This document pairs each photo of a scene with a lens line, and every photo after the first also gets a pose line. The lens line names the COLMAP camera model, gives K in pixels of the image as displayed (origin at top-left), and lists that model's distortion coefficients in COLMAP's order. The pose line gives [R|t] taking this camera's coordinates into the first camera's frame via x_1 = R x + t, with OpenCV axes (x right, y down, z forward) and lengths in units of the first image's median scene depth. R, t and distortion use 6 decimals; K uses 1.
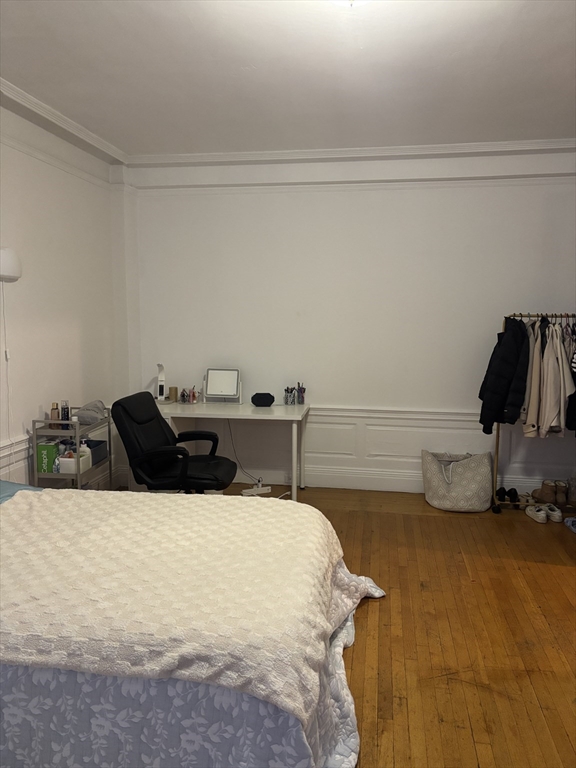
lens RADIAL K [[582.2, 0, 289.1], [0, 582.2, 383.0], [0, 0, 1]] dist [-0.001075, -0.001736]
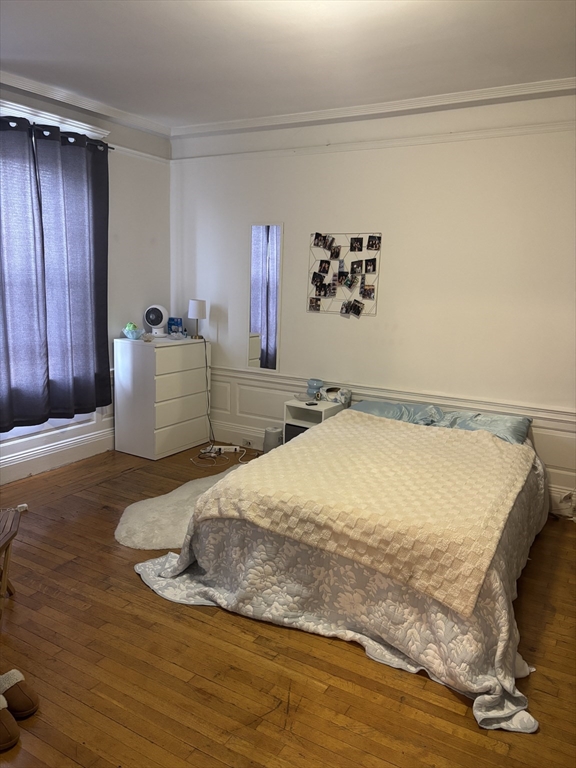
lens RADIAL K [[582.2, 0, 289.2], [0, 582.2, 384.1], [0, 0, 1]] dist [-0.001075, -0.001736]
pose [[-0.370269, 0.157360, -0.915499, 0.973628], [-0.140856, 0.964640, 0.222775, -0.154321], [0.918183, 0.211440, -0.335011, 1.166297]]
